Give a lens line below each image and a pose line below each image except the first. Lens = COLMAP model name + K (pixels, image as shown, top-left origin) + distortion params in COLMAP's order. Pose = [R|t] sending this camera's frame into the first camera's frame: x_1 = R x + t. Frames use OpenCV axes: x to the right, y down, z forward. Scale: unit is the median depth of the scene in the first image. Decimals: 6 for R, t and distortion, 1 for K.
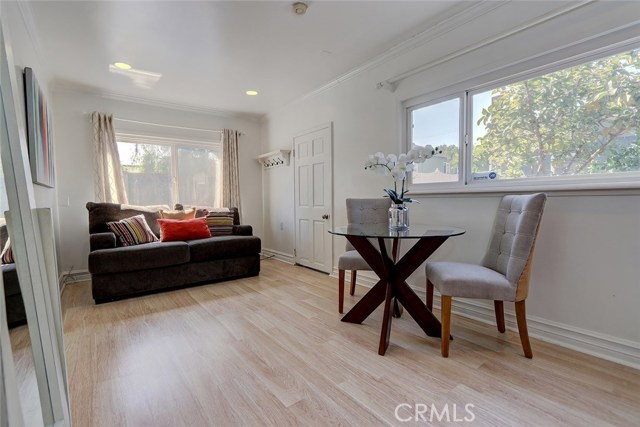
lens RADIAL K [[292.2, 0, 320.0], [0, 292.2, 213.5], [0, 0, 1]] dist [-0.000500, -0.000107]
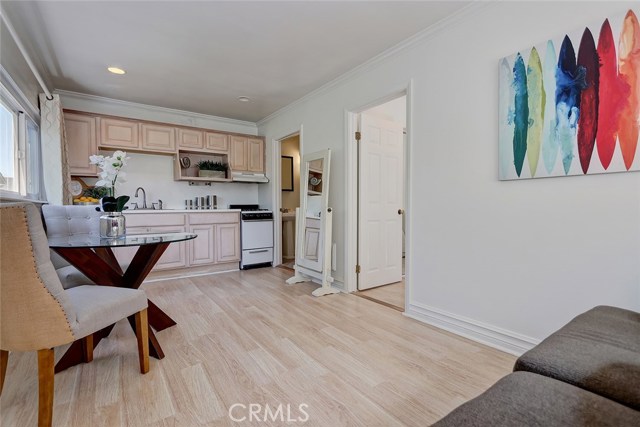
lens RADIAL K [[292.2, 0, 320.0], [0, 292.2, 213.5], [0, 0, 1]] dist [-0.000500, -0.000107]
pose [[-0.999109, 0.018978, 0.037704, -0.455594], [0.021428, 0.997612, 0.065662, -0.079203], [-0.036368, 0.066411, -0.997129, 2.038460]]
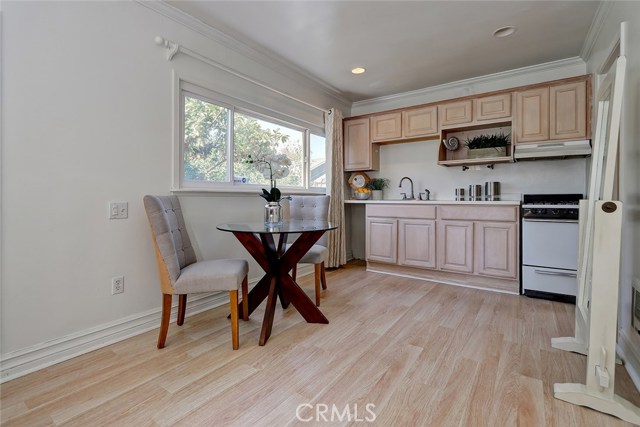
lens RADIAL K [[302.0, 0, 309.7], [0, 302.0, 198.4], [0, 0, 1]] dist [0.002354, -0.000087]
pose [[-0.286062, 0.013433, 0.958117, -0.897421], [0.045906, 0.998946, -0.000299, -0.040318], [-0.957111, 0.043898, -0.286378, 1.276355]]
